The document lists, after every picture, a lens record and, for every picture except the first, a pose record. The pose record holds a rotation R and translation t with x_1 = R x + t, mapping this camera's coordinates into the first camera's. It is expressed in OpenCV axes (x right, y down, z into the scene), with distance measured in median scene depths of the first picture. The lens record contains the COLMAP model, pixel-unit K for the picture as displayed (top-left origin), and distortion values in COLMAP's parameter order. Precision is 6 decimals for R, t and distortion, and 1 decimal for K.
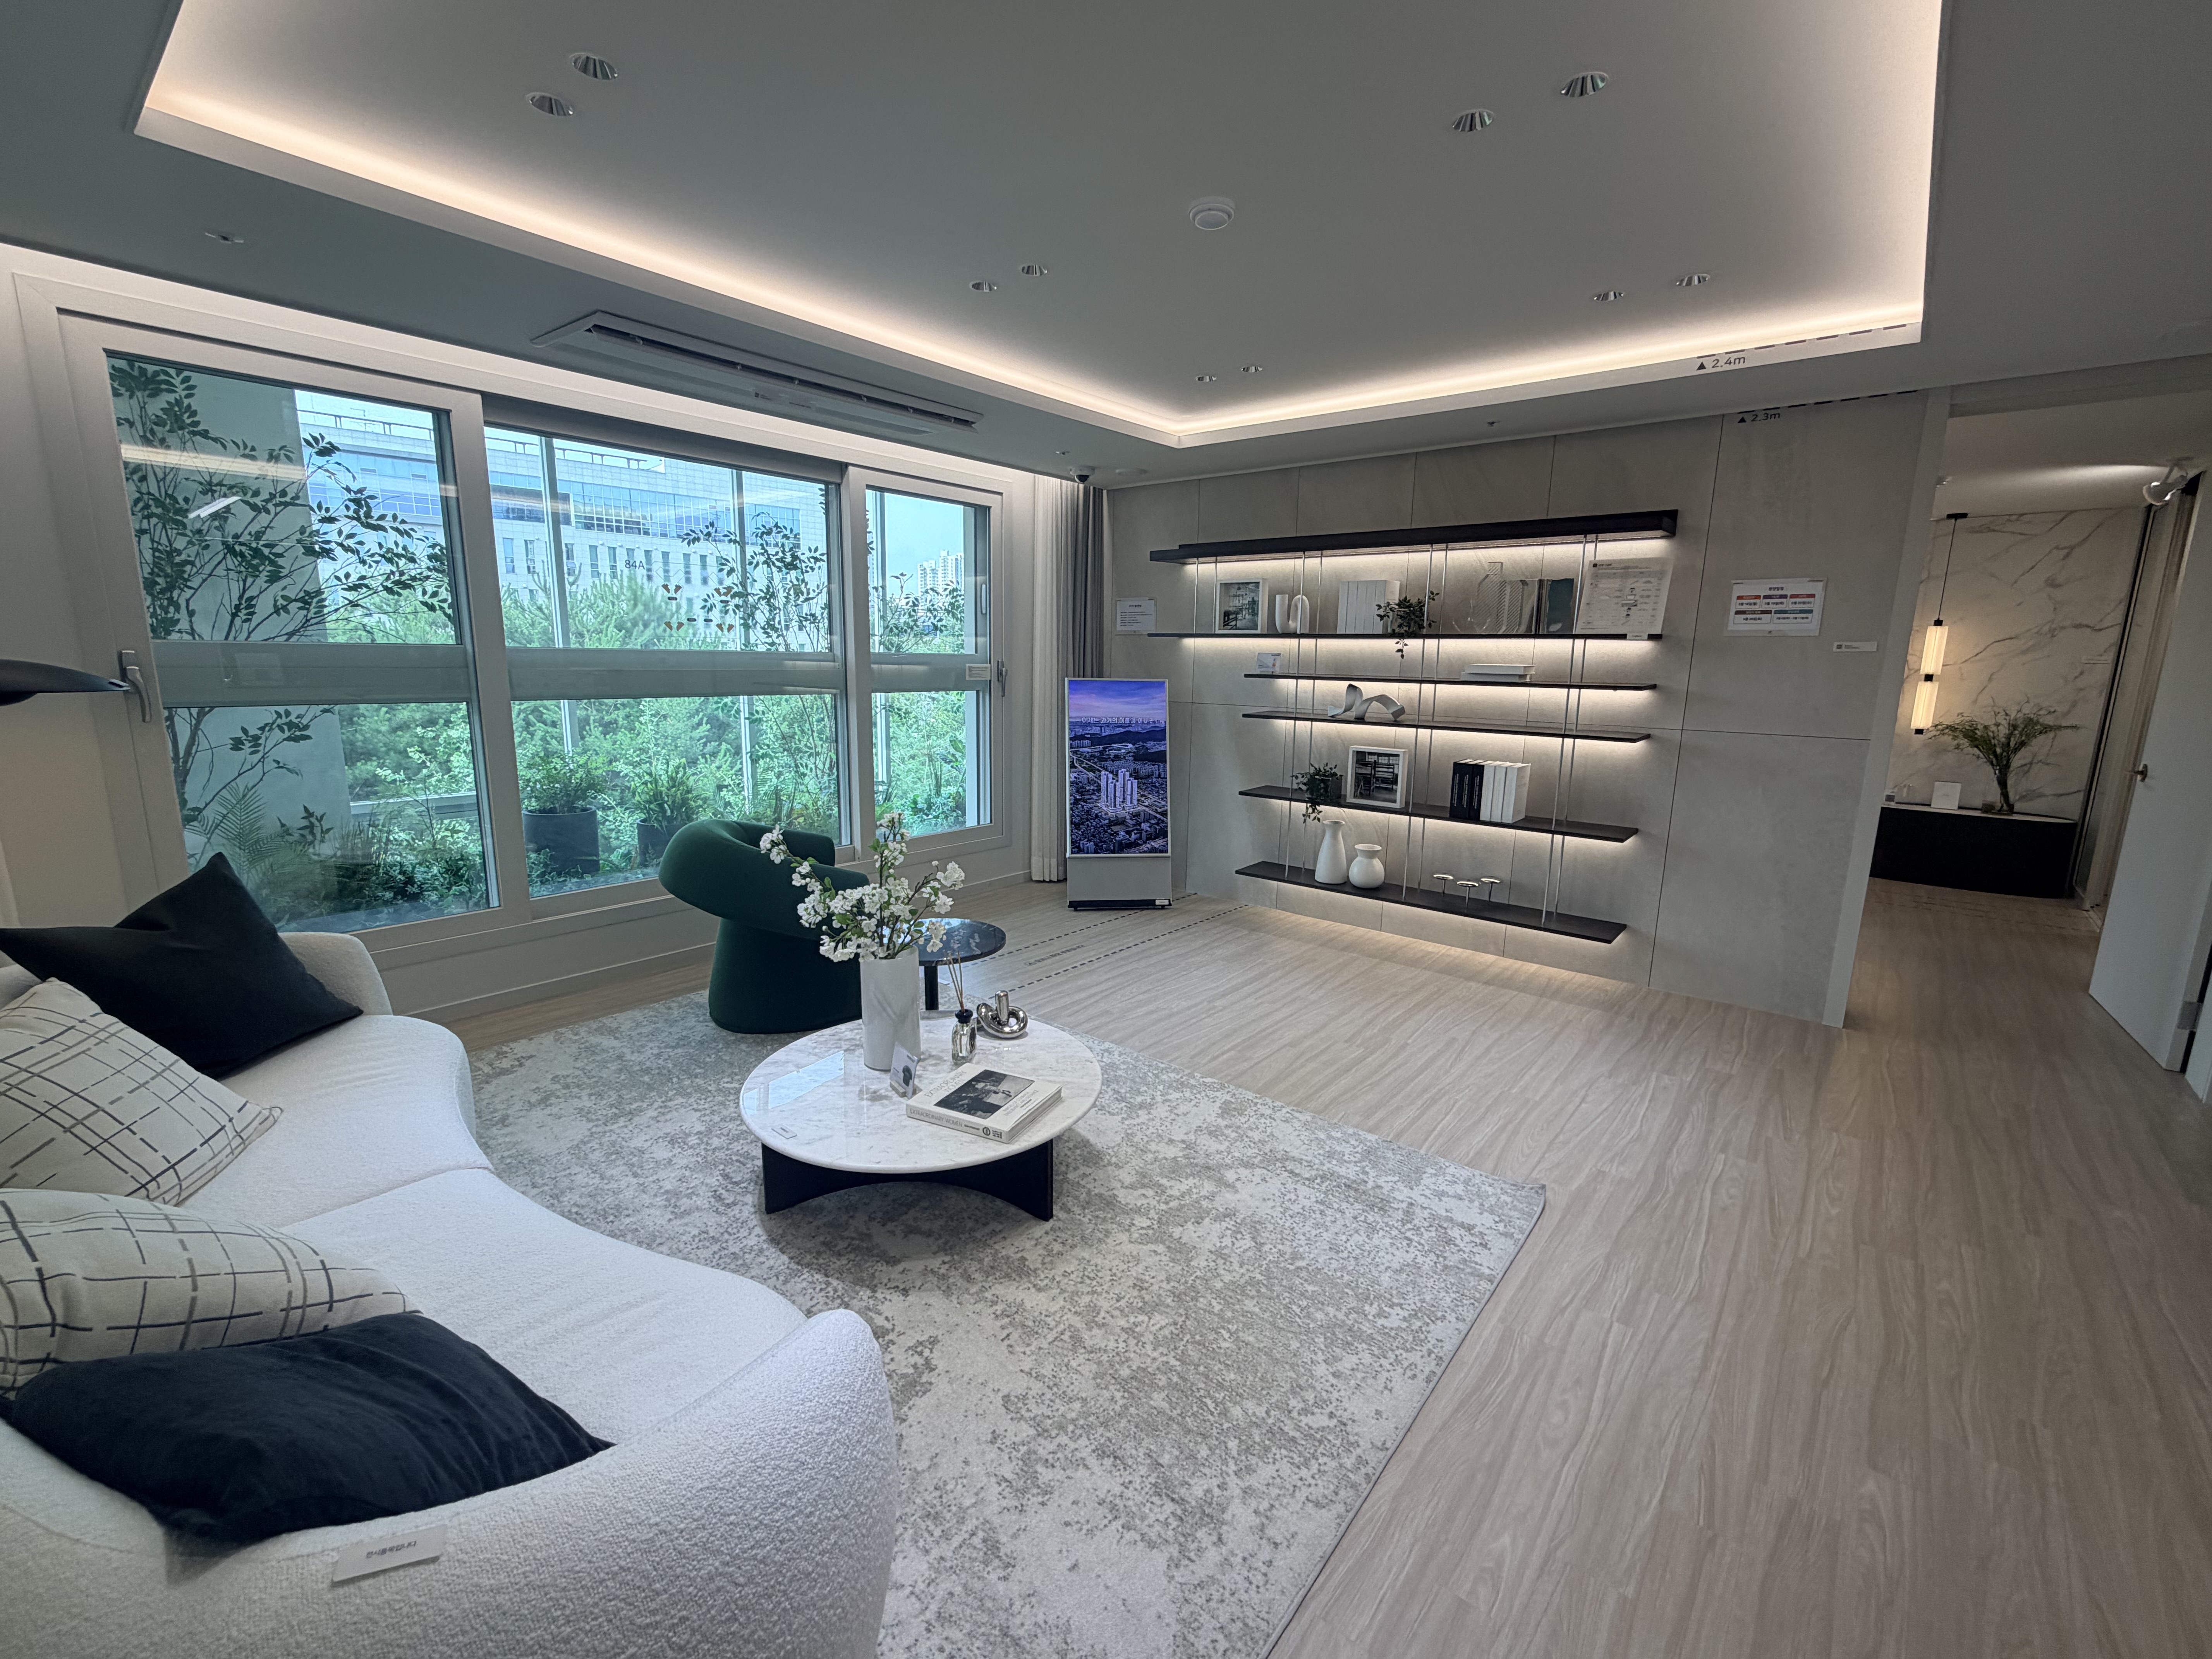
lens RADIAL K [[951.9, 0, 1118.3], [0, 951.9, 825.4], [0, 0, 1]] dist [-0.002433, 0.000877]
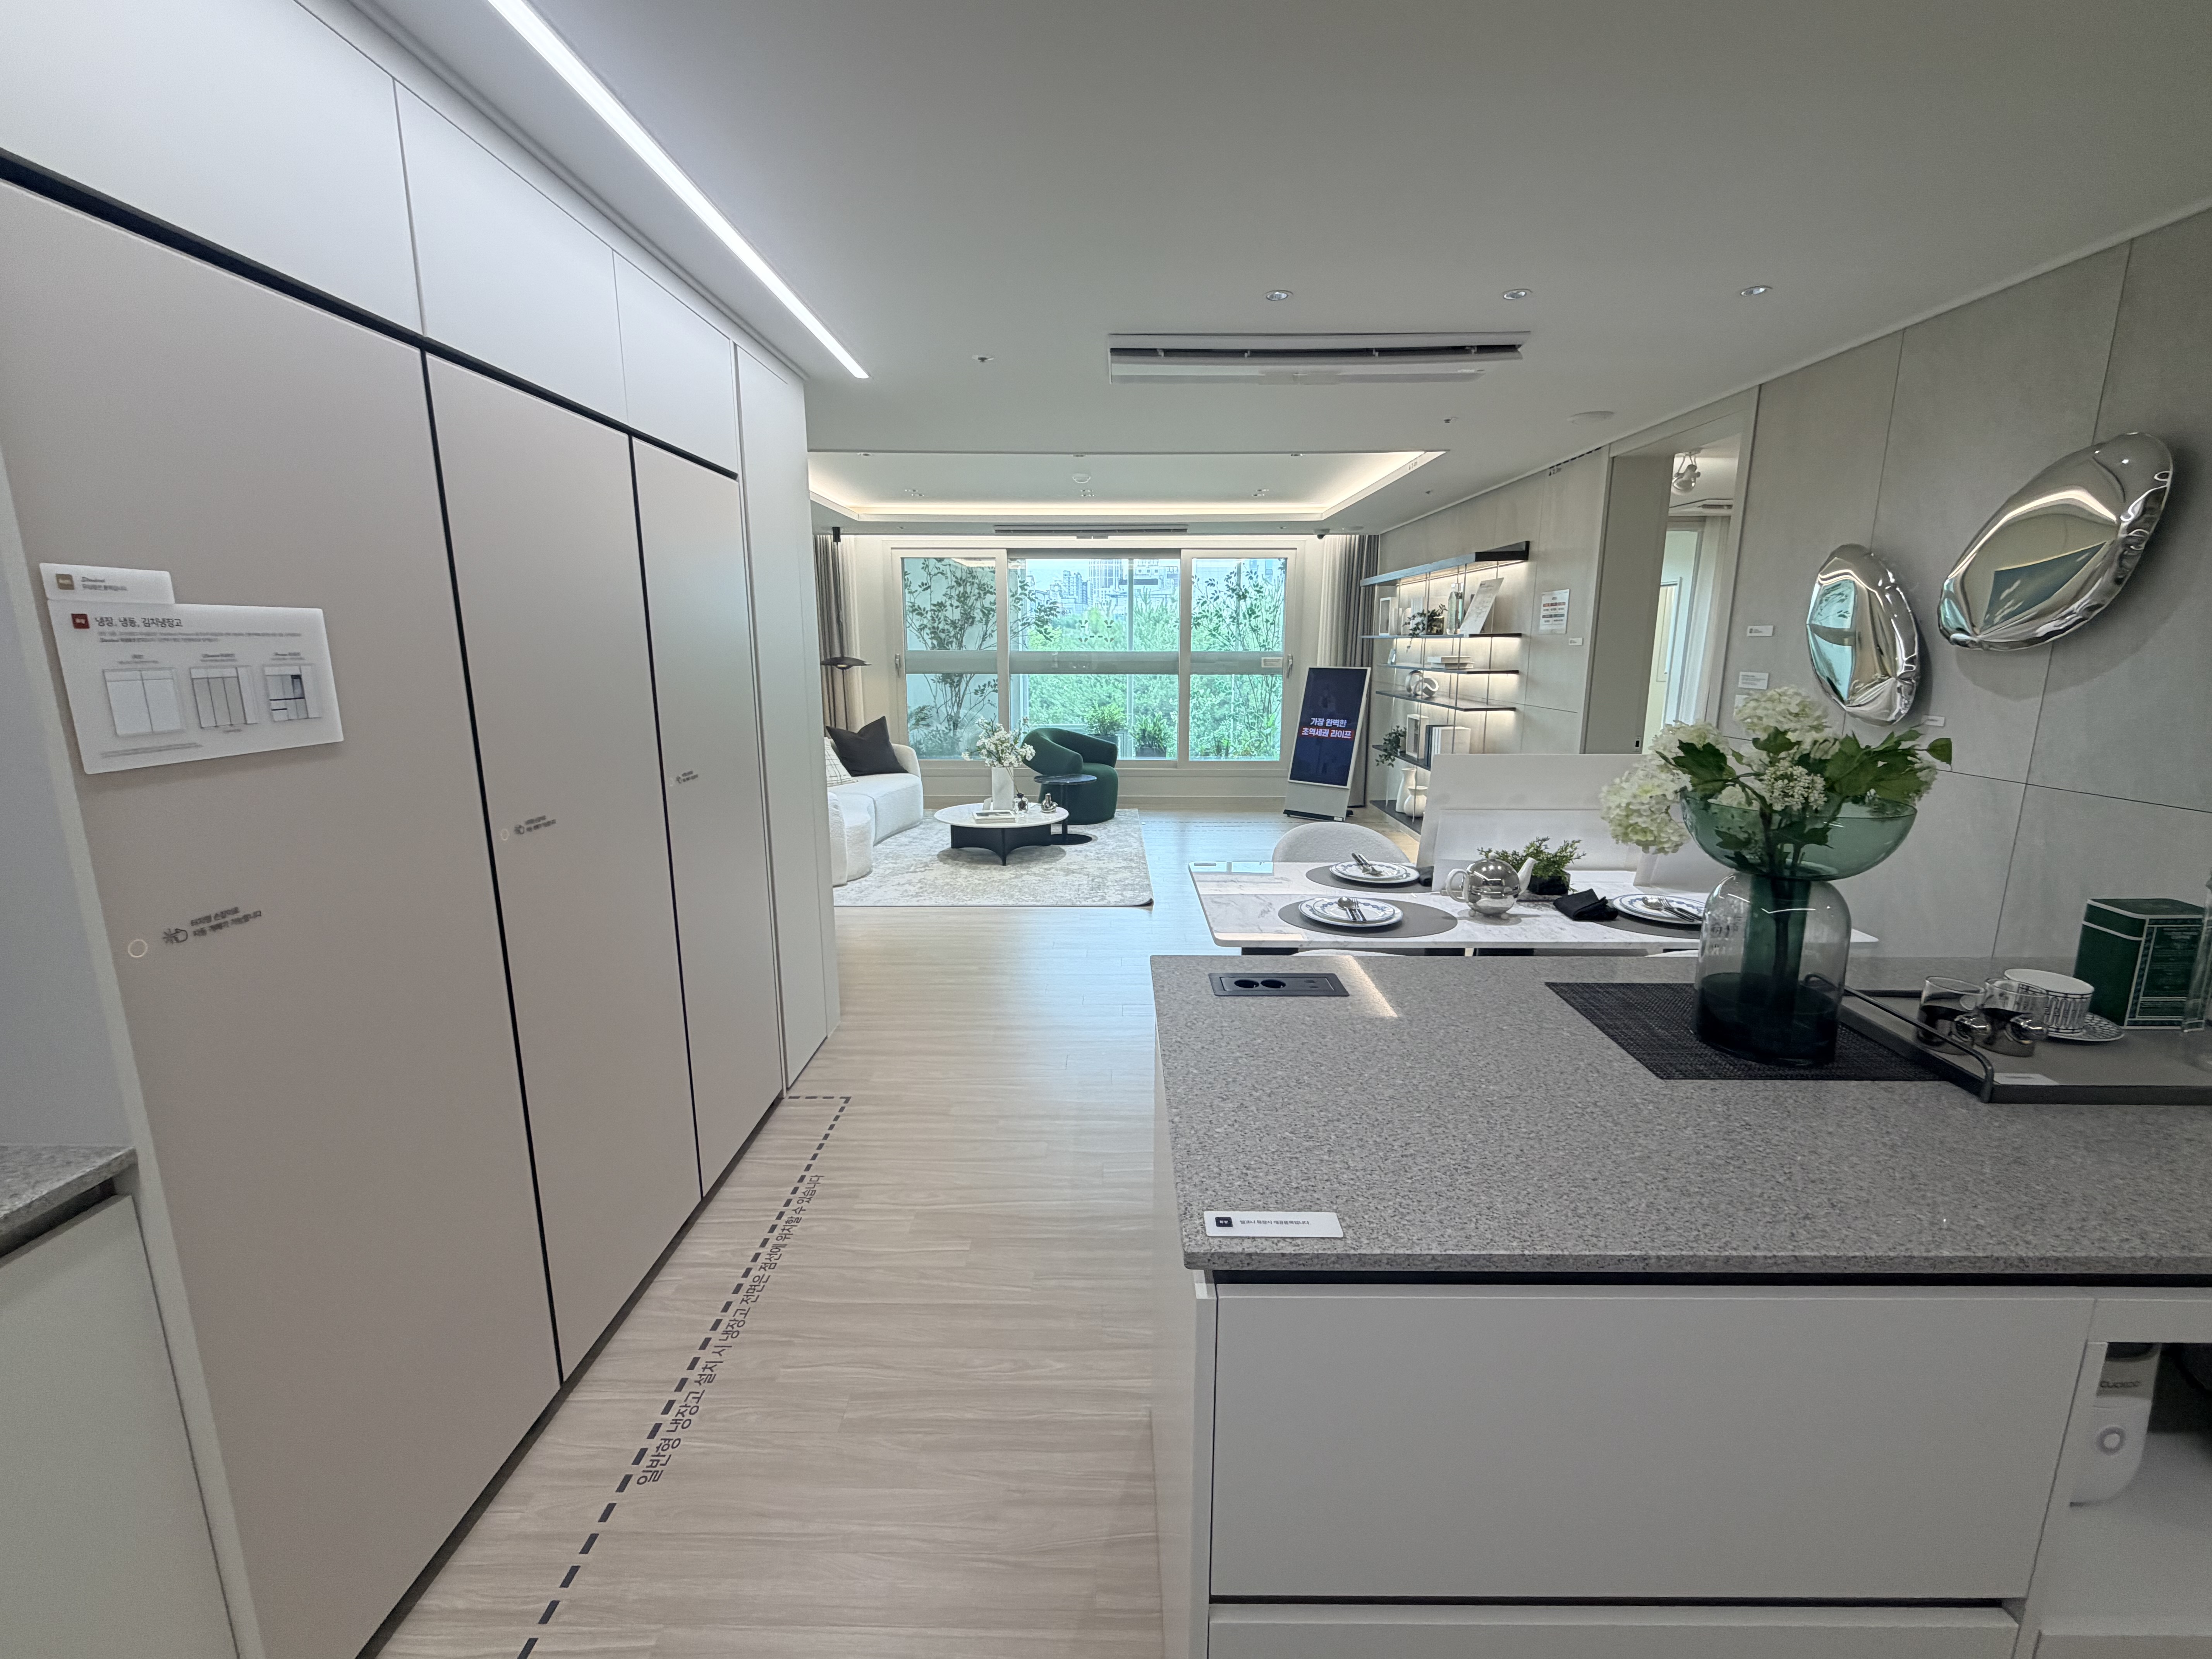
lens RADIAL K [[951.9, 0, 1106.6], [0, 951.9, 830.4], [0, 0, 1]] dist [-0.002433, 0.000877]
pose [[0.629815, 0.138297, -0.764334, 1.248160], [-0.130304, 0.988889, 0.071555, 0.050962], [0.765737, 0.054529, 0.640838, -0.292997]]
